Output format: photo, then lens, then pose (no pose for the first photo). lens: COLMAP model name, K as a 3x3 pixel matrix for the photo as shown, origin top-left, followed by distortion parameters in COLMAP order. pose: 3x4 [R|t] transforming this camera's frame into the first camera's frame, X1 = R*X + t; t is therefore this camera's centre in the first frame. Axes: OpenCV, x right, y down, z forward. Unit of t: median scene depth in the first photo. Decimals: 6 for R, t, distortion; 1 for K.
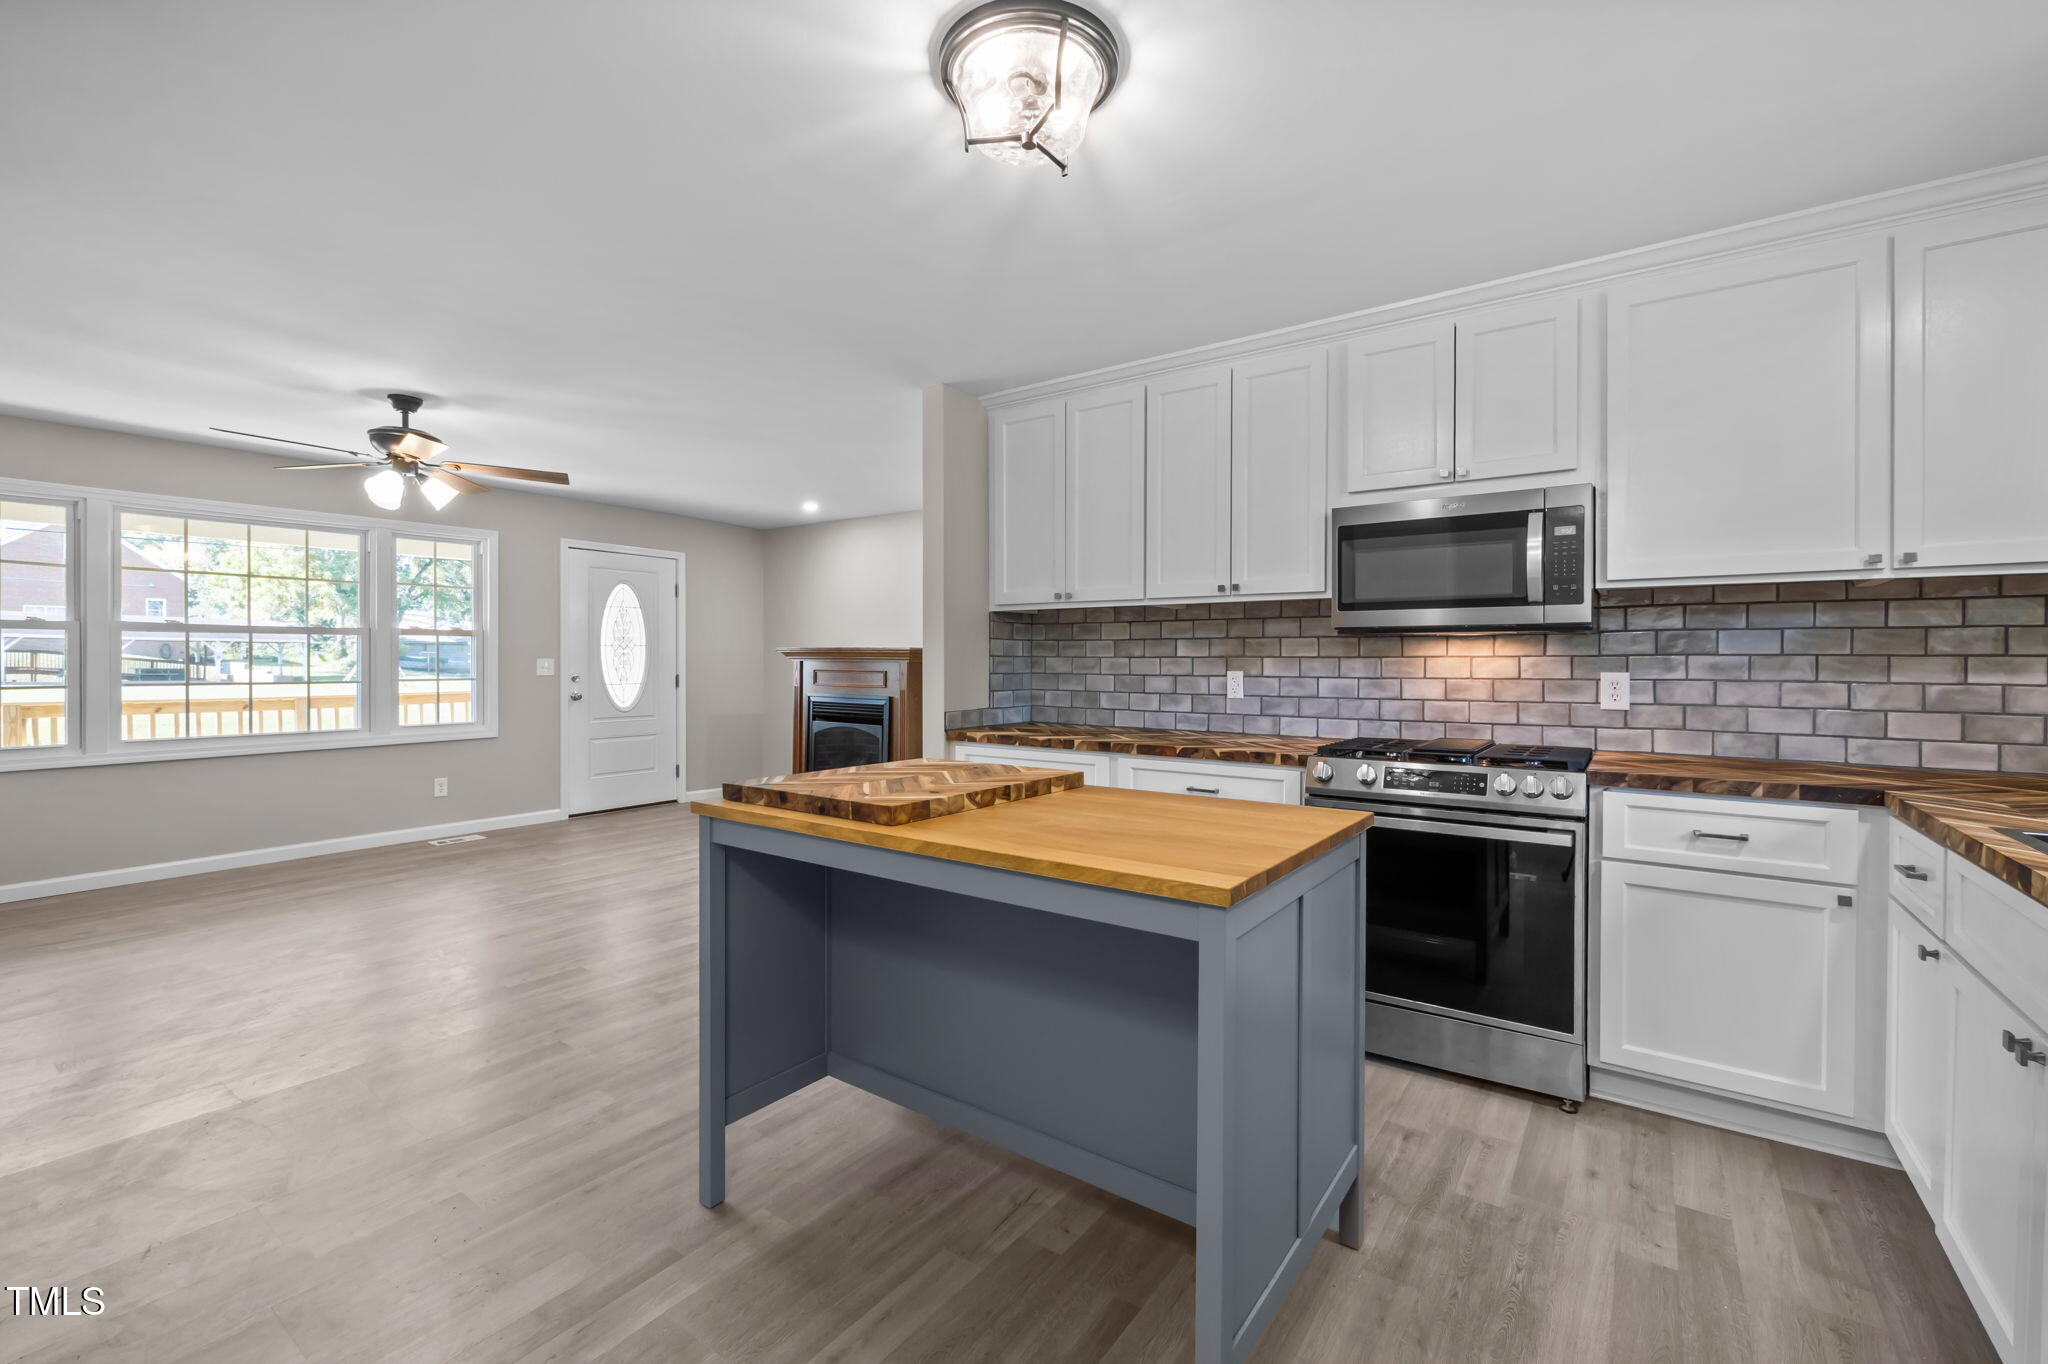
lens RADIAL K [[869.8, 0, 1017.3], [0, 869.8, 667.4], [0, 0, 1]] dist [-0.003554, 0.001186]
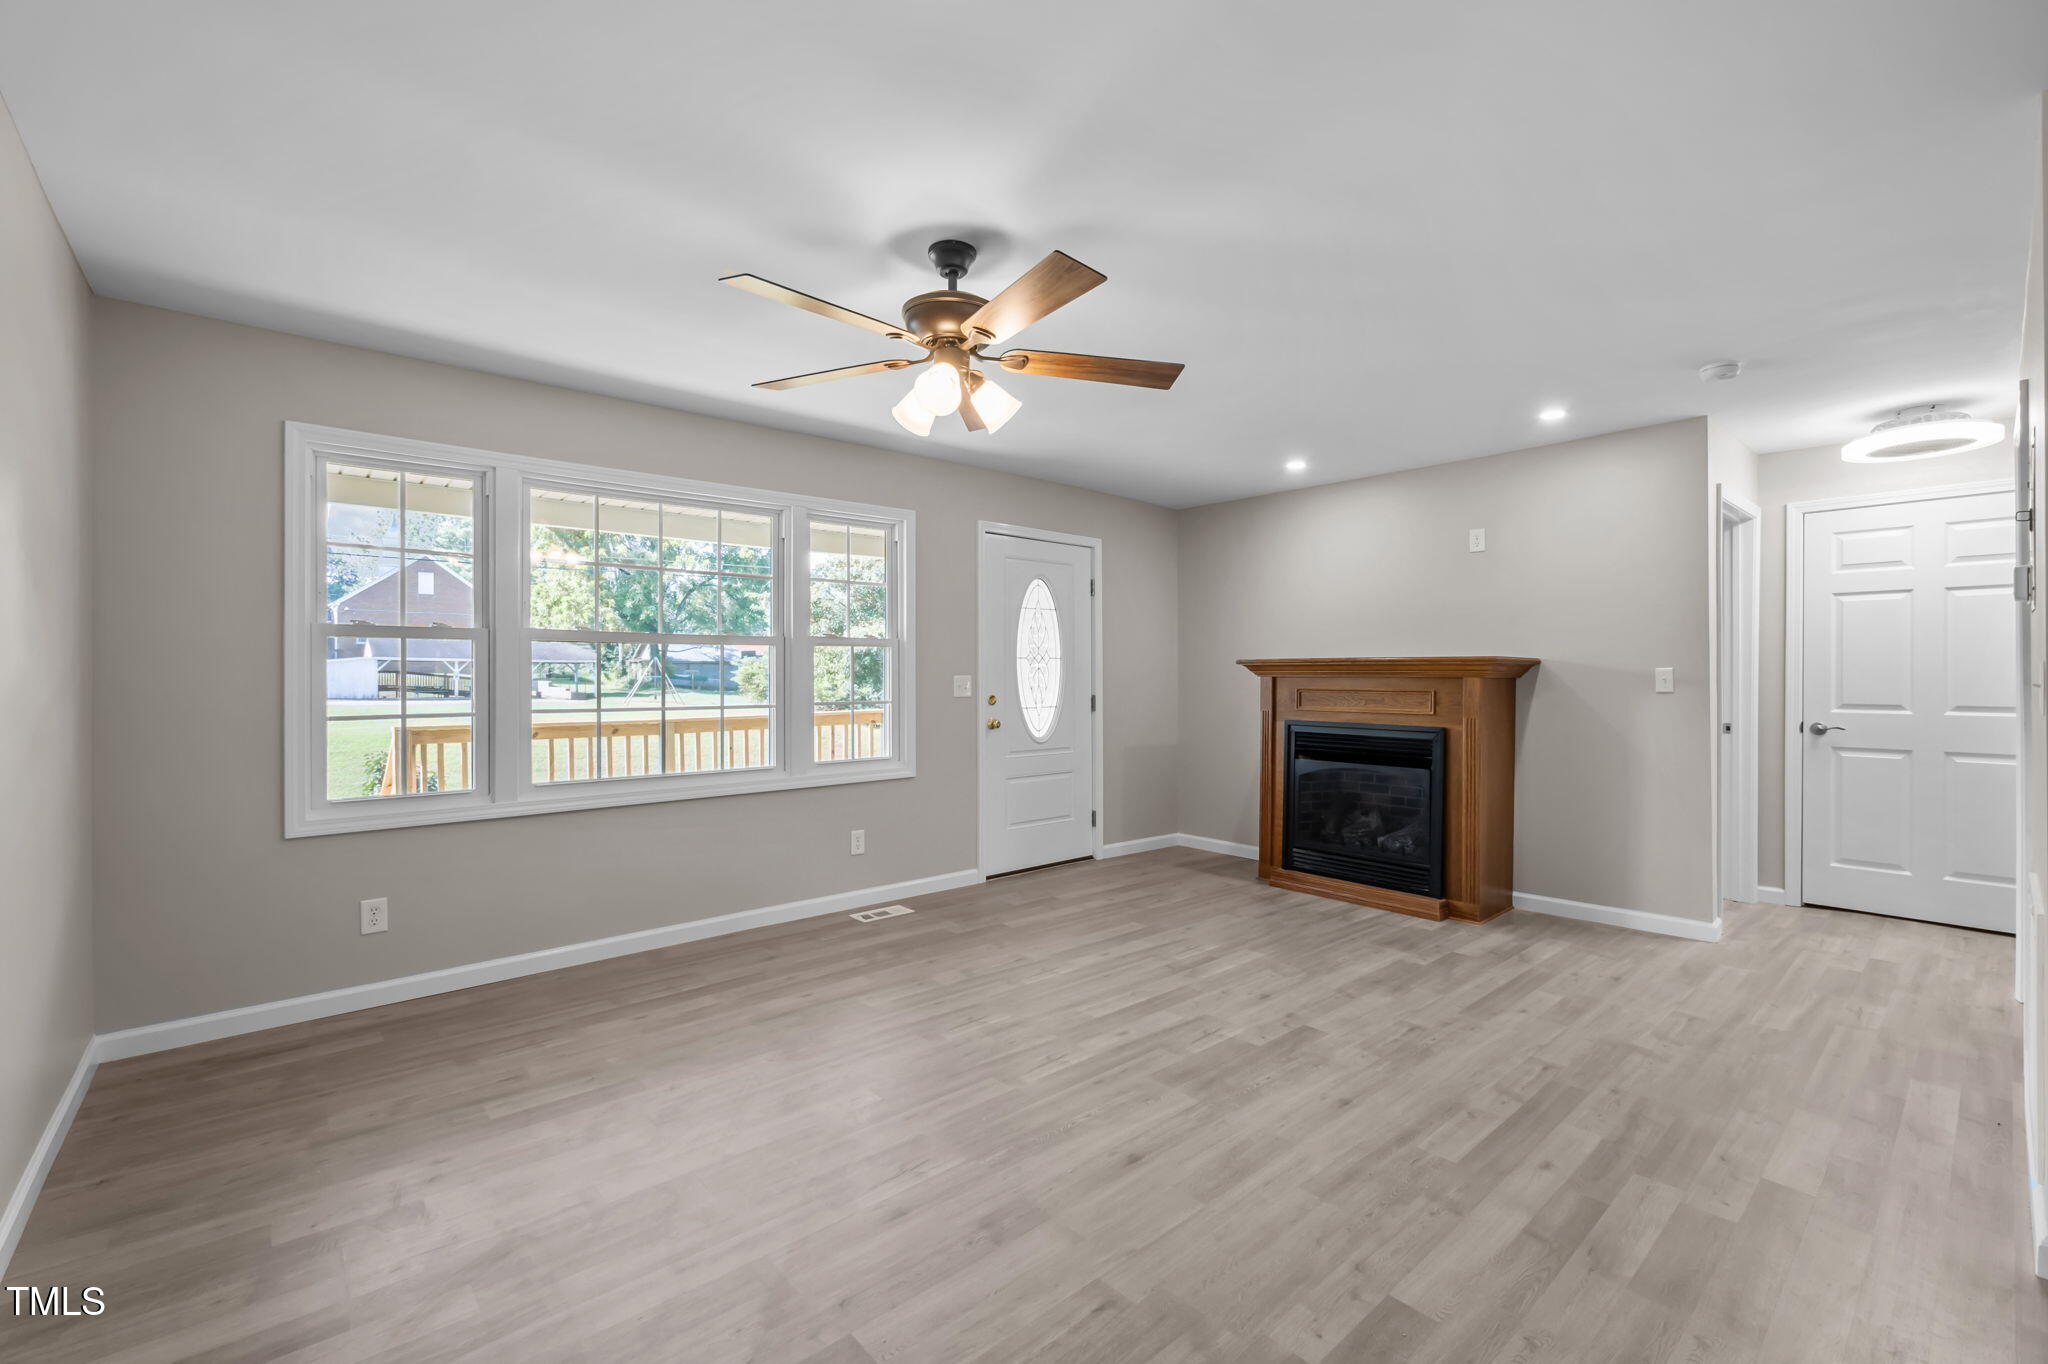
lens RADIAL K [[869.8, 0, 1016.8], [0, 869.8, 680.6], [0, 0, 1]] dist [-0.003554, 0.001186]
pose [[0.974350, -0.002750, -0.225022, -0.301701], [0.001982, 0.999991, -0.003638, -0.002169], [0.225030, 0.003099, 0.974347, 0.238181]]
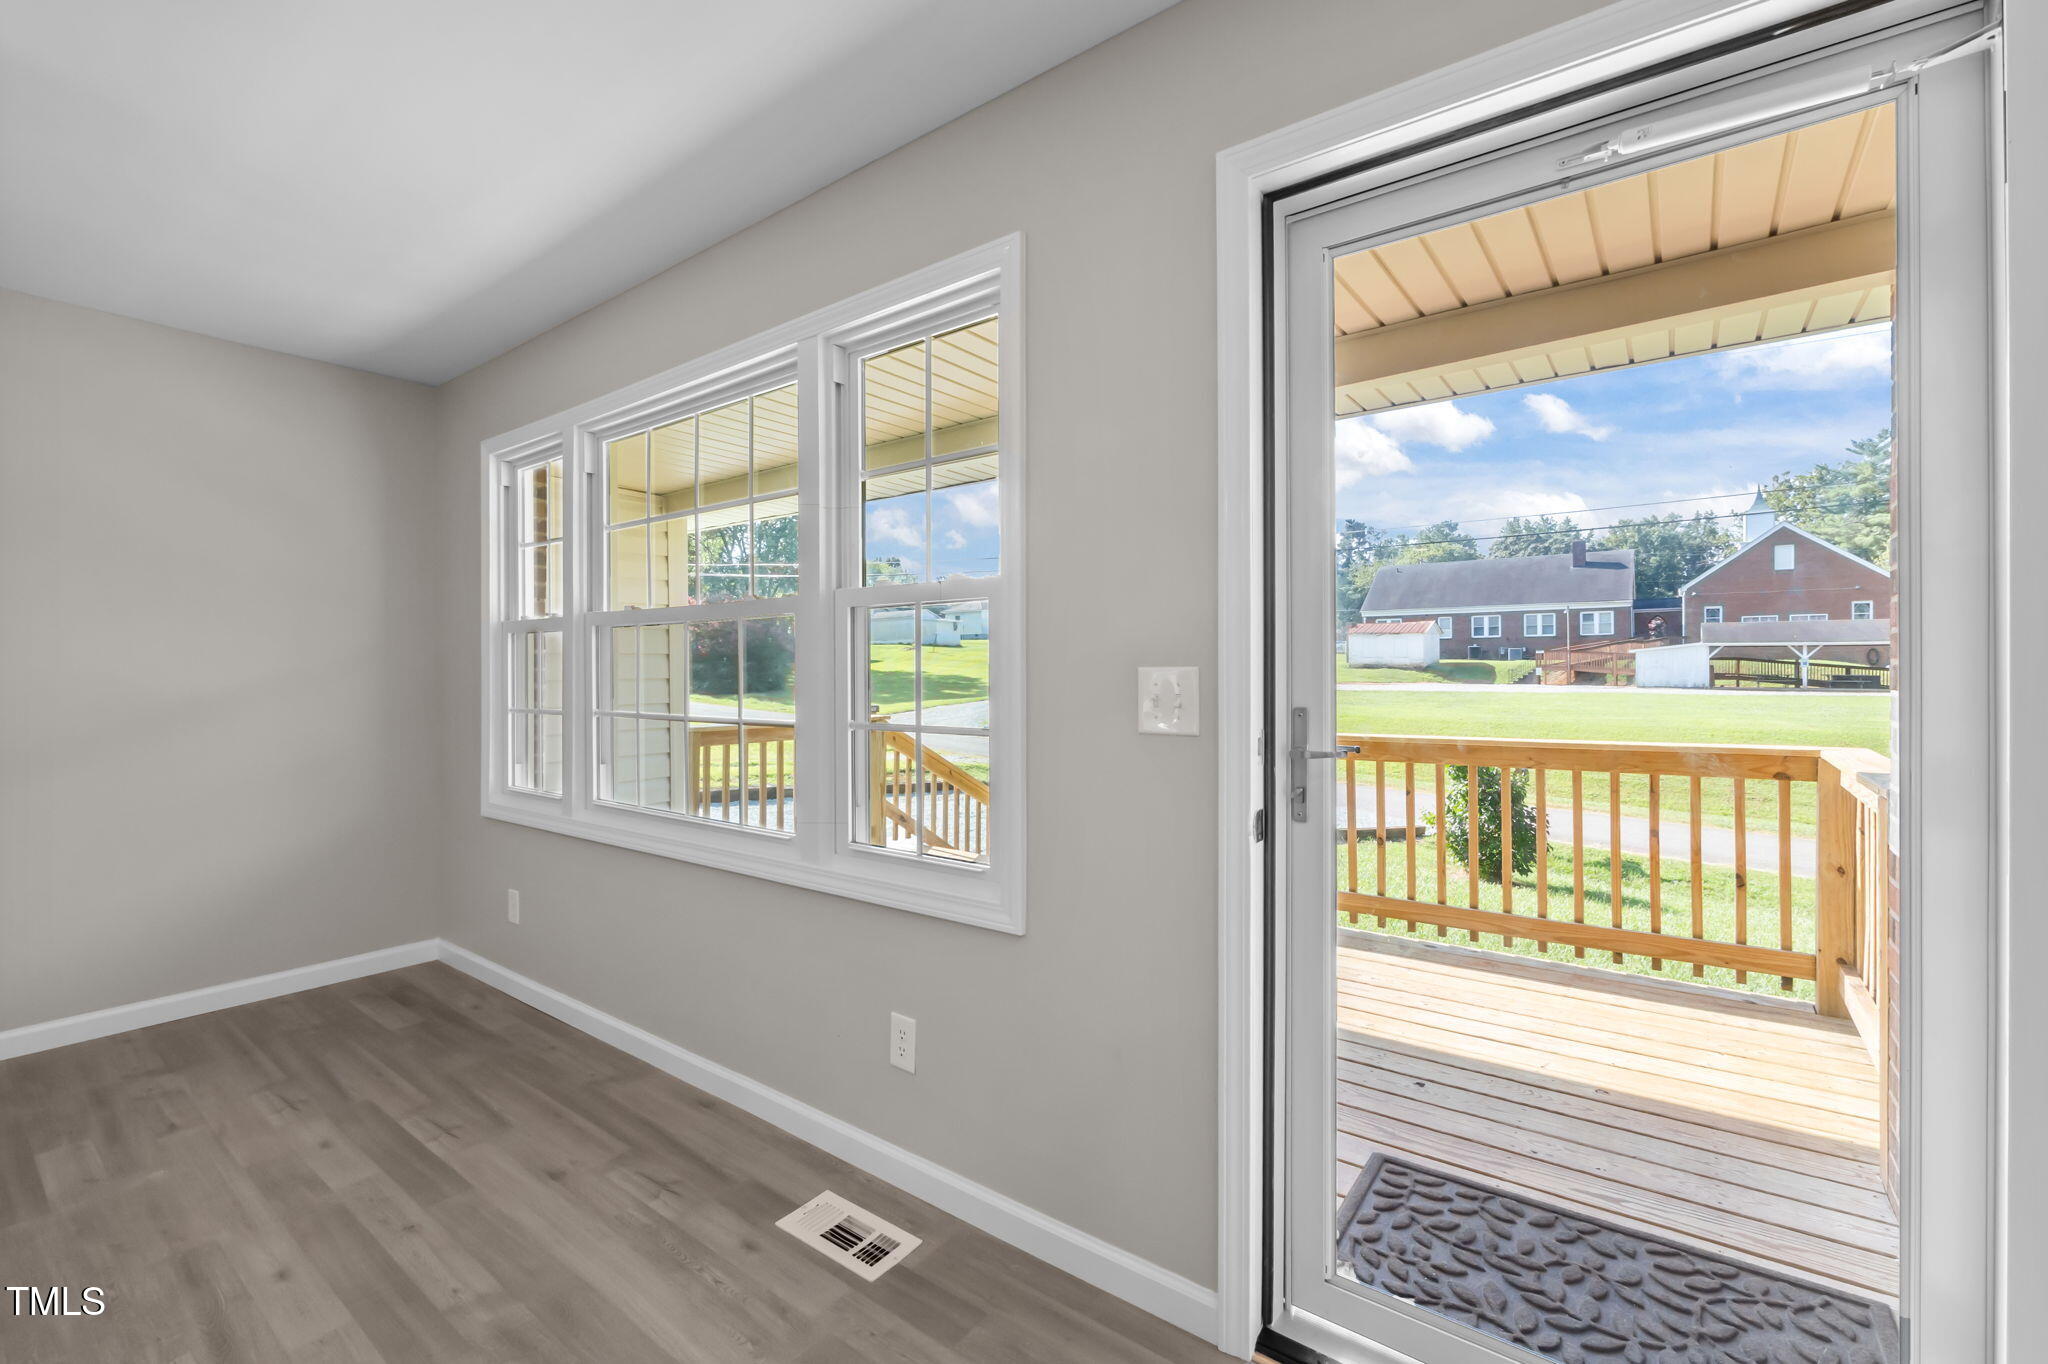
lens RADIAL K [[869.8, 0, 1021.0], [0, 869.8, 672.0], [0, 0, 1]] dist [-0.003554, 0.001186]
pose [[-0.022080, 0.001925, -0.999754, -0.274656], [-0.002938, 0.999994, 0.001990, -0.008139], [0.999752, 0.002981, -0.022074, 0.905184]]
